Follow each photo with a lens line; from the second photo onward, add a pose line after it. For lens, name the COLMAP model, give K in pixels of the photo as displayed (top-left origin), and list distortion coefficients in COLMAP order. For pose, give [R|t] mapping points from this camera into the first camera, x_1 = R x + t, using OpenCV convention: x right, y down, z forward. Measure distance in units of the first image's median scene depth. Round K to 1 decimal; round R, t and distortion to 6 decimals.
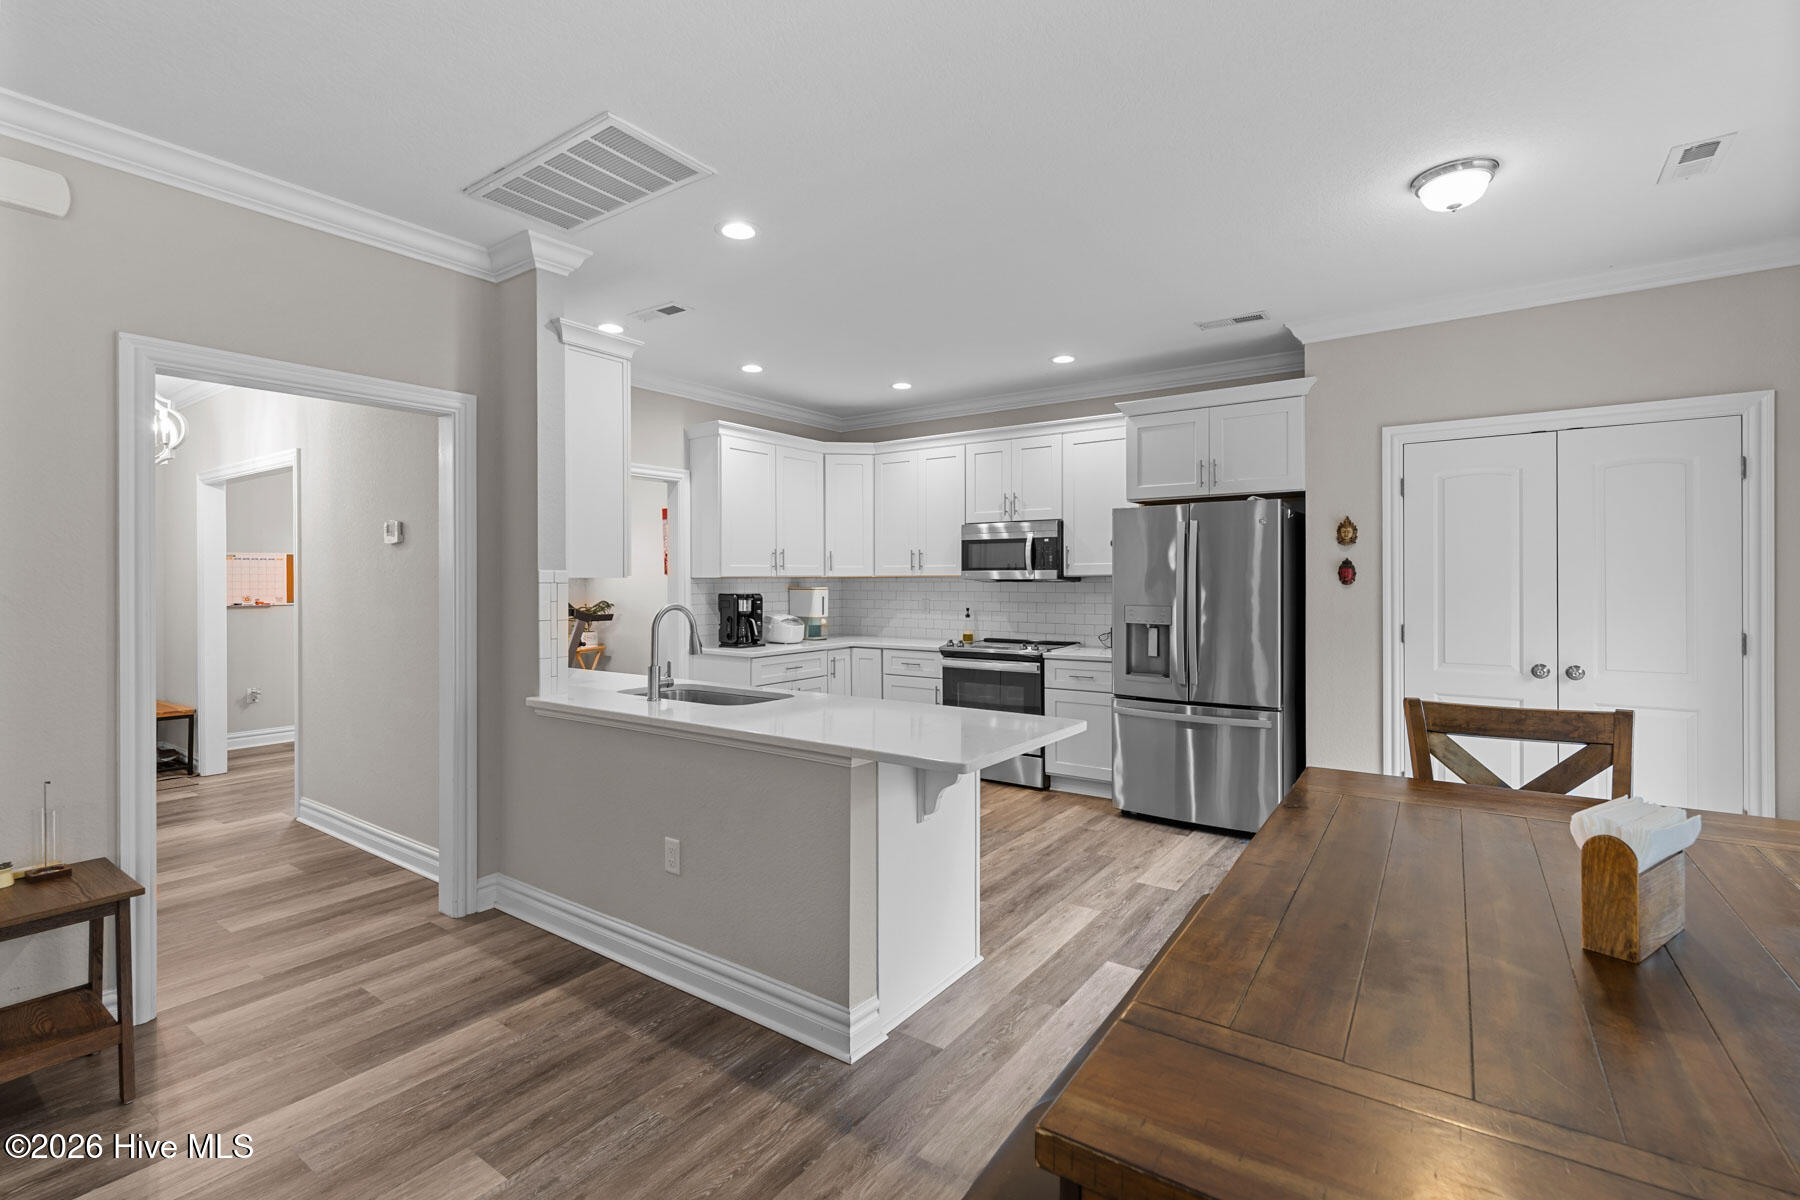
lens RADIAL K [[816.8, 0, 895.0], [0, 816.8, 580.9], [0, 0, 1]] dist [-0.000014, -0.000232]
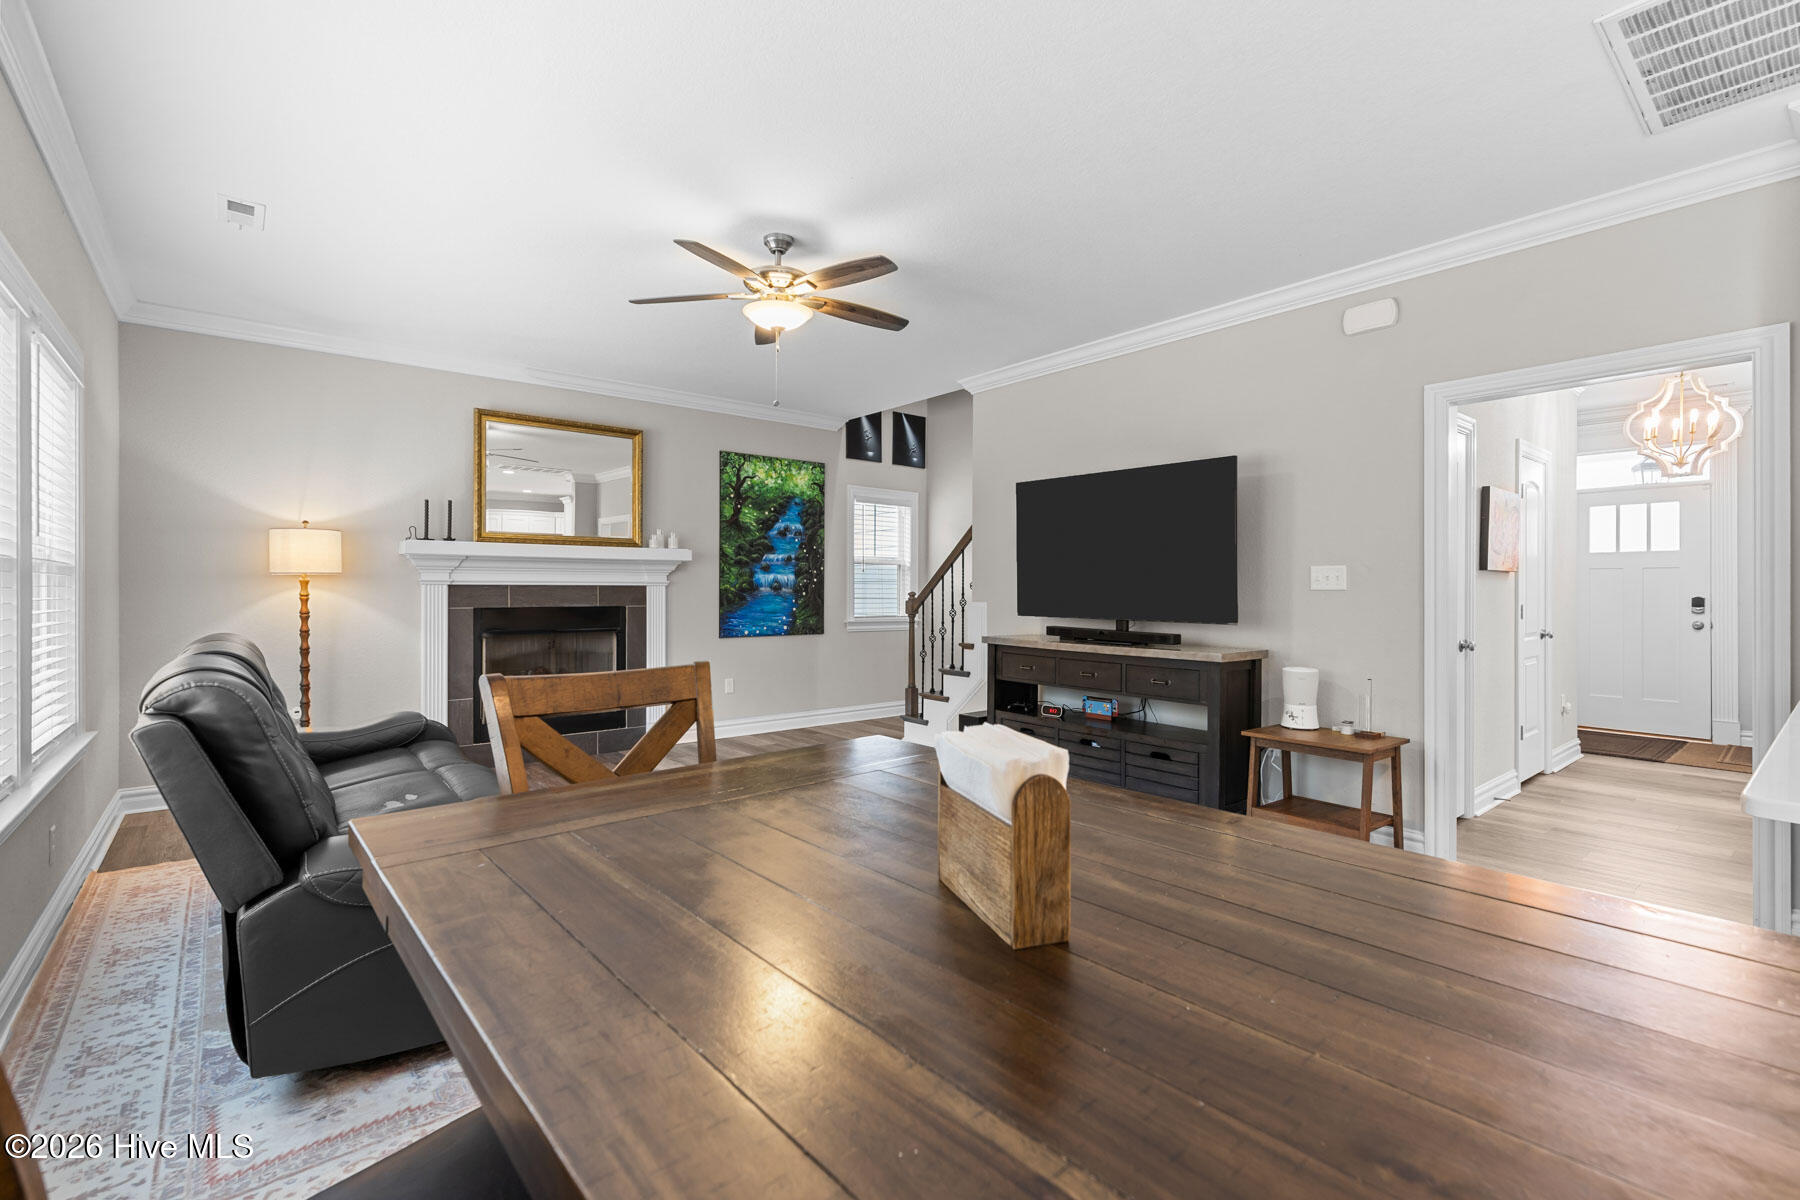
lens RADIAL K [[795.8, 0, 894.8], [0, 795.8, 589.7], [0, 0, 1]] dist [0.001449, 0.000413]
pose [[-0.257941, 0.003081, -0.966156, 0.305909], [-0.002669, 0.999989, 0.003901, 0.026308], [0.966157, 0.003585, -0.257930, 0.202046]]
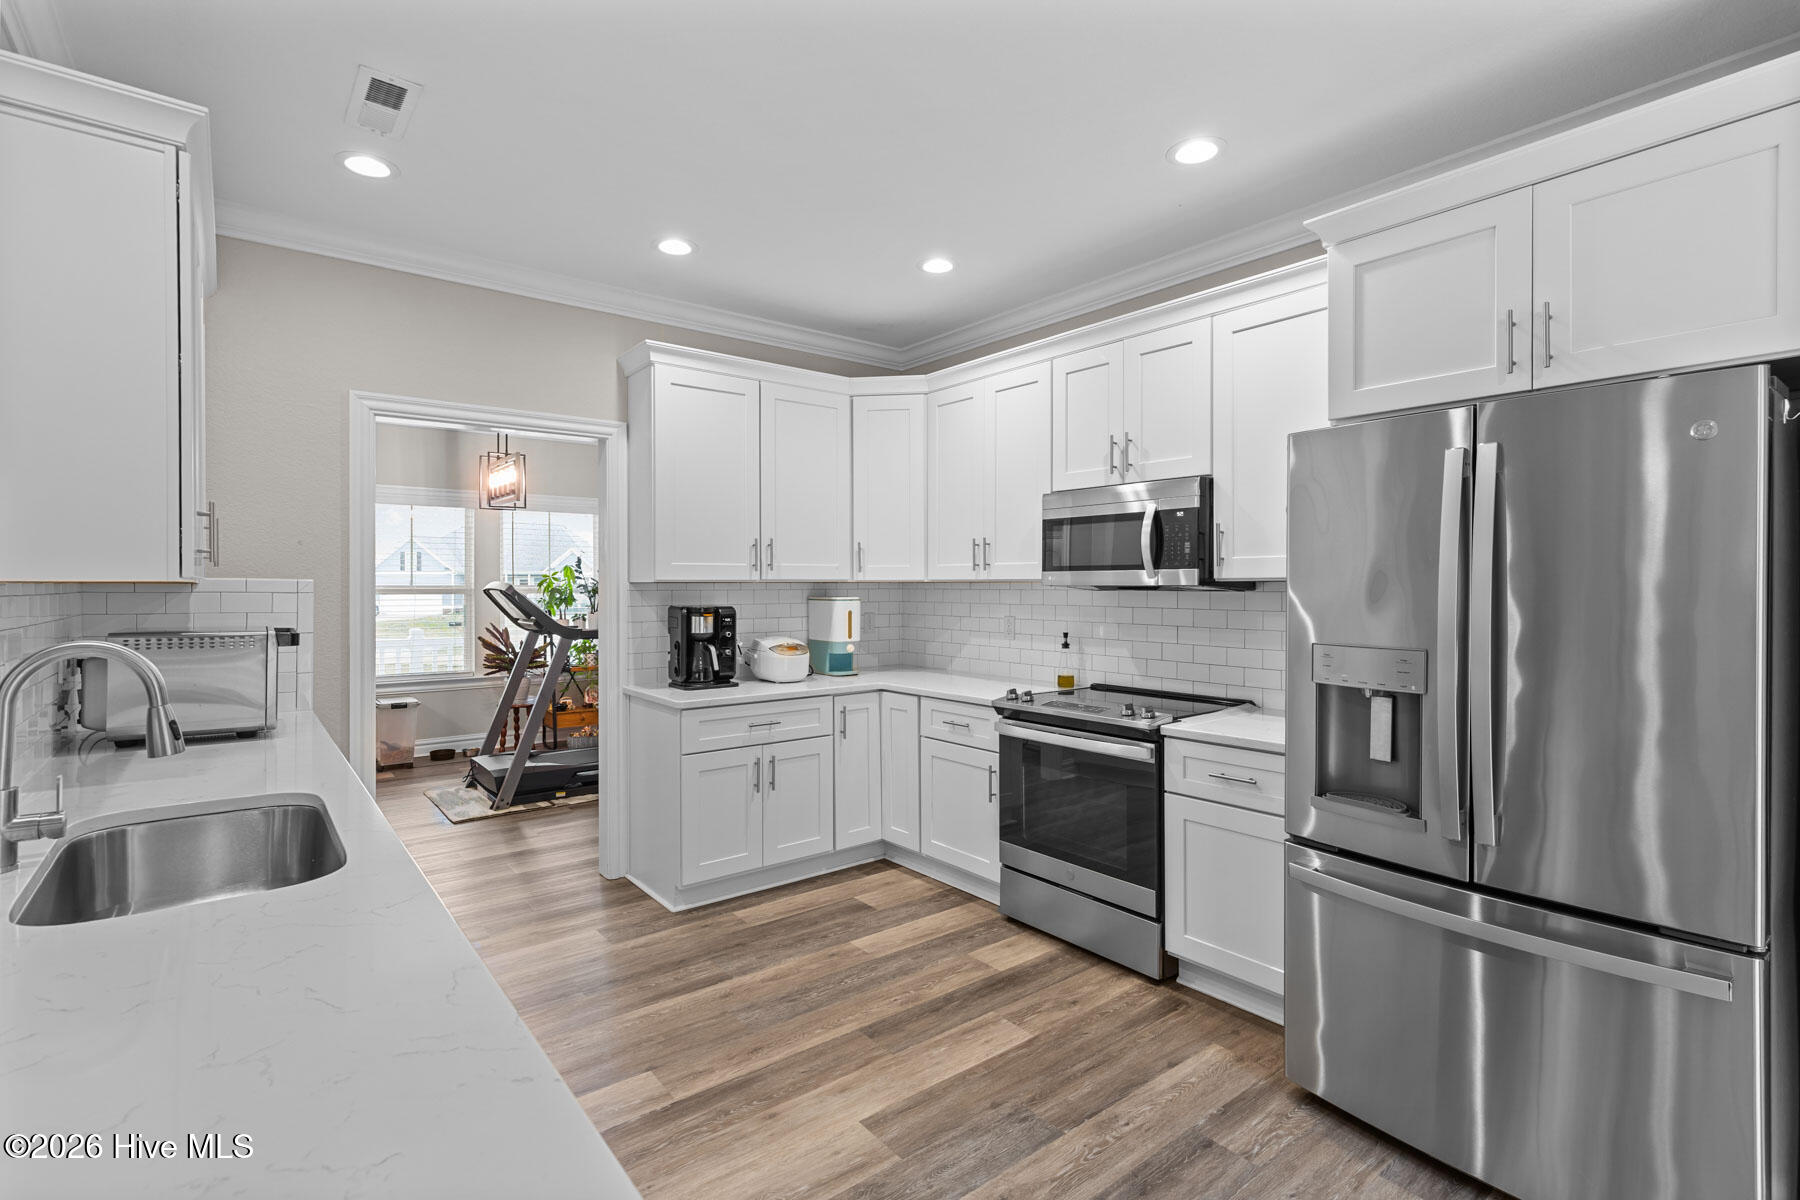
lens RADIAL K [[836.4, 0, 896.0], [0, 836.4, 589.3], [0, 0, 1]] dist [0.000498, -0.000214]
pose [[0.961337, 0.003563, -0.275353, 0.157259], [-0.002570, 0.999989, 0.003968, -0.001437], [0.275364, -0.003107, 0.961335, 0.412667]]
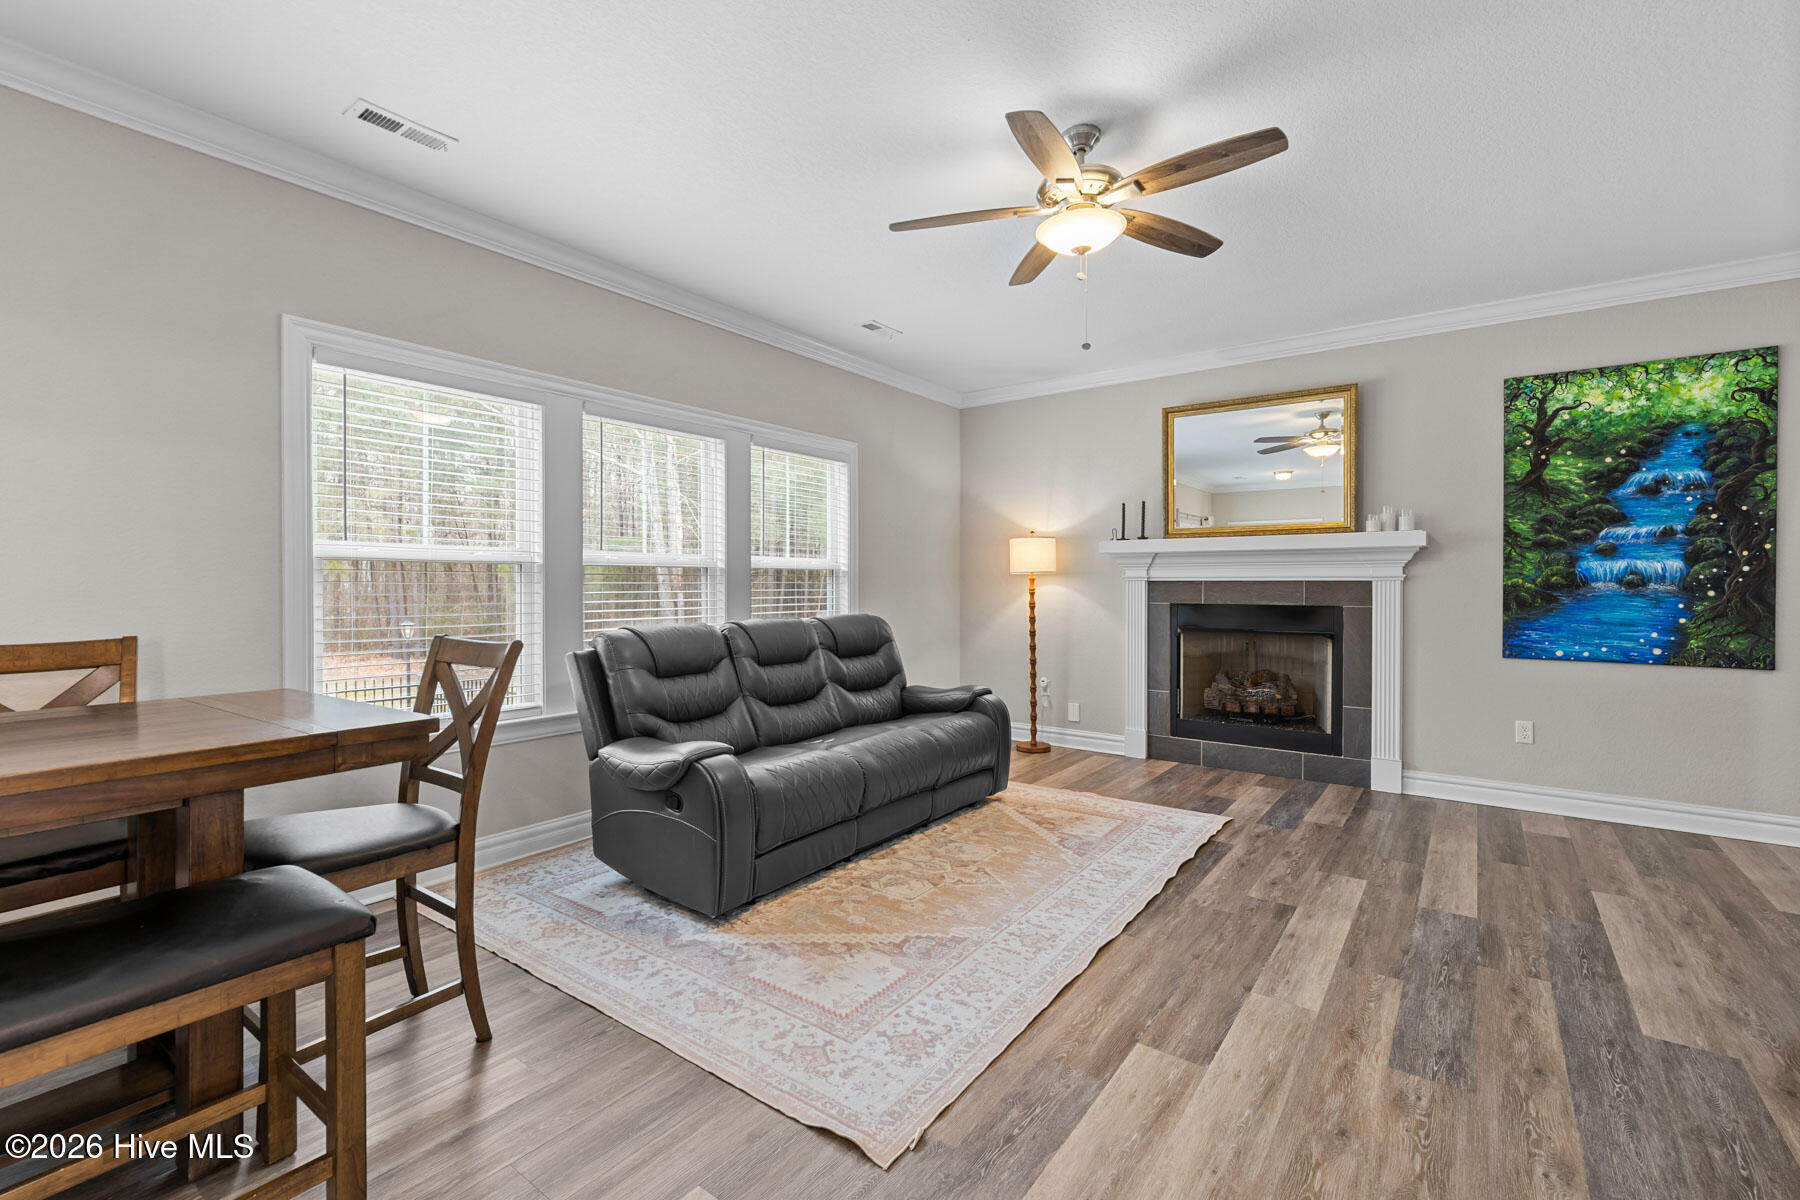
lens RADIAL K [[784.2, 0, 898.0], [0, 784.2, 586.6], [0, 0, 1]] dist [0.001048, 0.000126]
pose [[-0.999903, 0.001874, 0.013803, -0.170568], [0.001948, 0.999984, 0.005401, 0.026733], [-0.013793, 0.005428, -0.999890, 0.437882]]
